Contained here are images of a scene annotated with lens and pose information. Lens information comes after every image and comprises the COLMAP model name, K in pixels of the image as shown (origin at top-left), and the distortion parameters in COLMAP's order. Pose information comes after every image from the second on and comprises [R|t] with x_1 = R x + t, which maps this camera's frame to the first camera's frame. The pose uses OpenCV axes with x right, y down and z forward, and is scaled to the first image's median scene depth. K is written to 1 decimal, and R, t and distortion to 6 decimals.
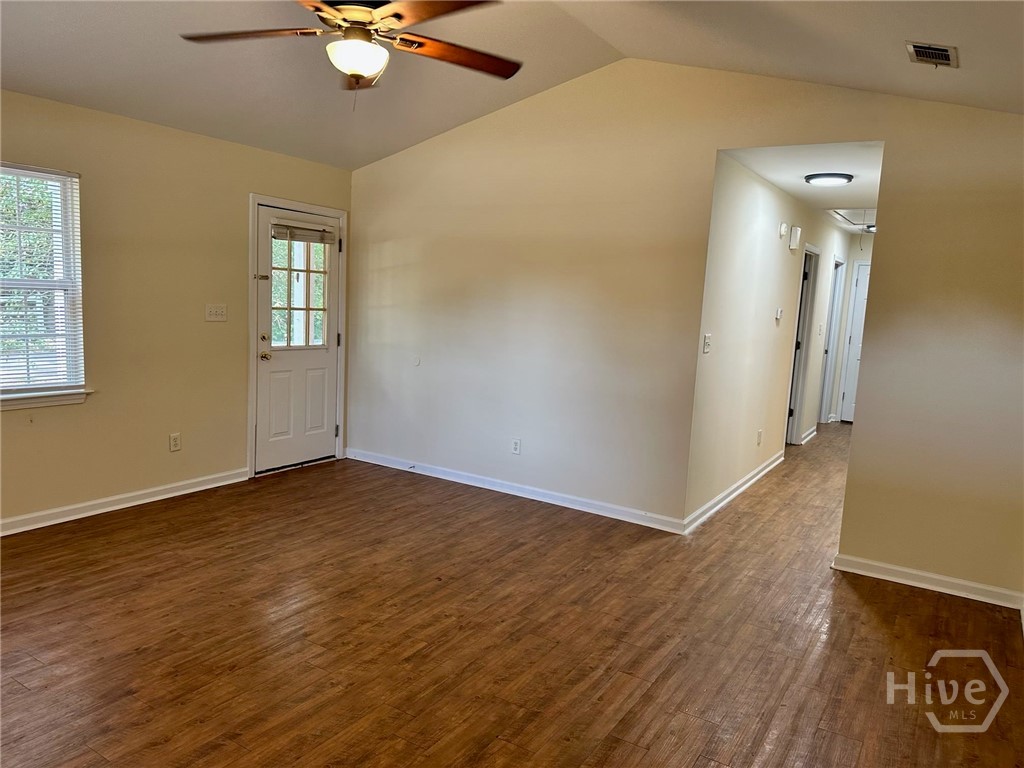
lens RADIAL K [[712.5, 0, 512.0], [0, 712.5, 384.0], [0, 0, 1]] dist [0.011798, -0.002170]
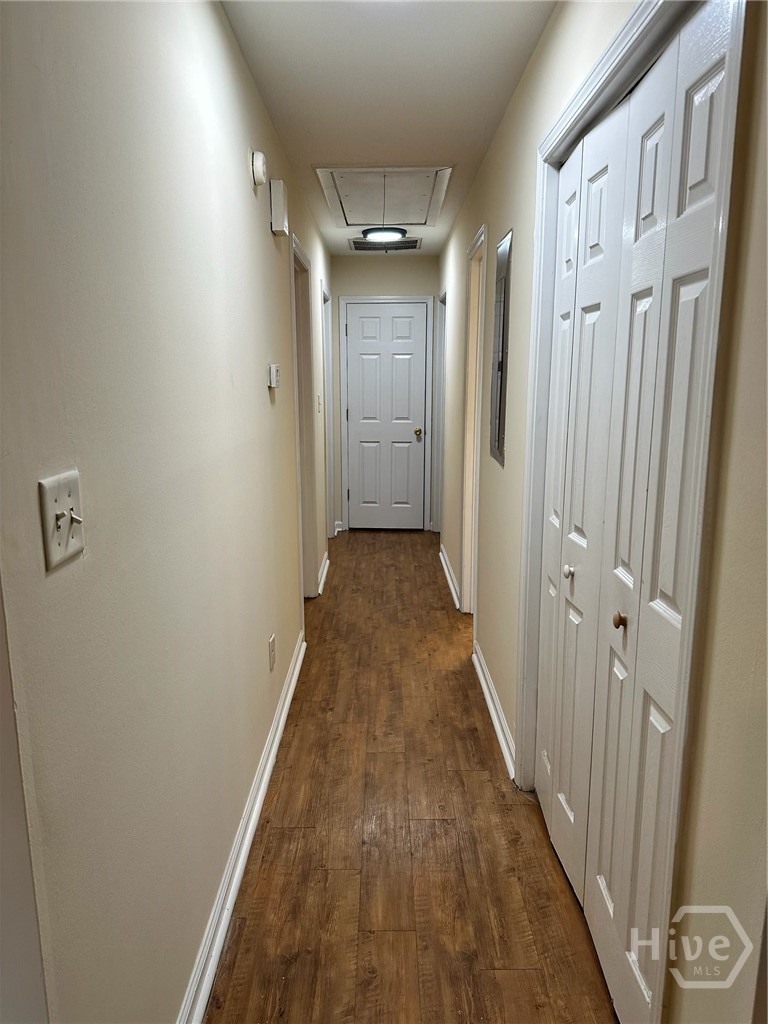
lens RADIAL K [[712.5, 0, 384.0], [0, 712.5, 512.0], [0, 0, 1]] dist [0.011798, -0.002170]
pose [[0.836439, -0.157582, 0.524916, 0.212653], [0.118210, 0.987101, 0.107969, -0.062263], [-0.535160, -0.028259, 0.844278, 0.670584]]
